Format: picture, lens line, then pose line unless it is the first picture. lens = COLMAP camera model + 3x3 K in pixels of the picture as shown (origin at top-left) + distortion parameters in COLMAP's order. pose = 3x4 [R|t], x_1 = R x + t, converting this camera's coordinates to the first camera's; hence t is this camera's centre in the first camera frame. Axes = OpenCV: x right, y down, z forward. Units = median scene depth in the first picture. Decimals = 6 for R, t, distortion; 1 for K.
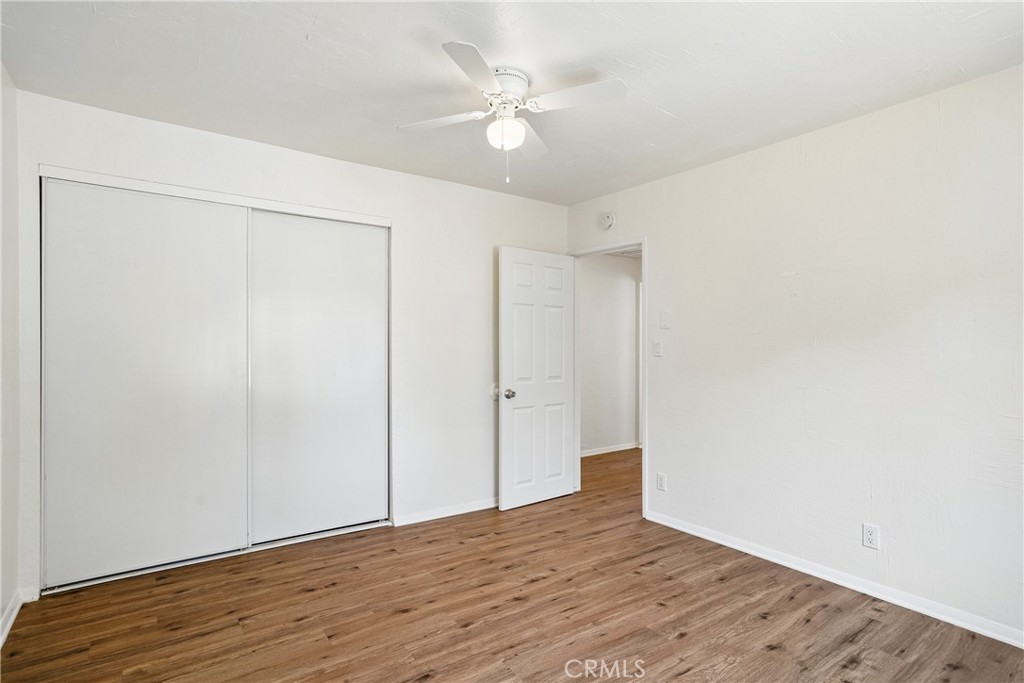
lens RADIAL K [[506.3, 0, 509.5], [0, 506.3, 340.7], [0, 0, 1]] dist [-0.039906, 0.007361]
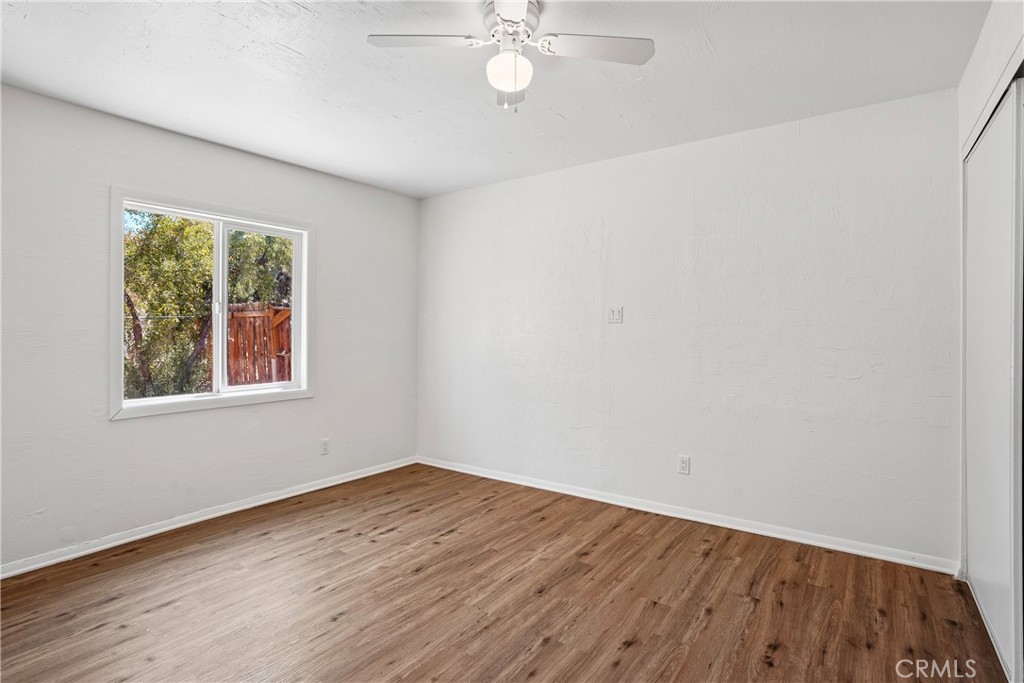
lens RADIAL K [[506.3, 0, 512.7], [0, 506.3, 335.8], [0, 0, 1]] dist [-0.039906, 0.007361]
pose [[-0.942784, 0.002308, -0.333396, 0.265519], [-0.000014, 0.999976, 0.006964, 0.019147], [0.333404, 0.006570, -0.942761, 1.814651]]
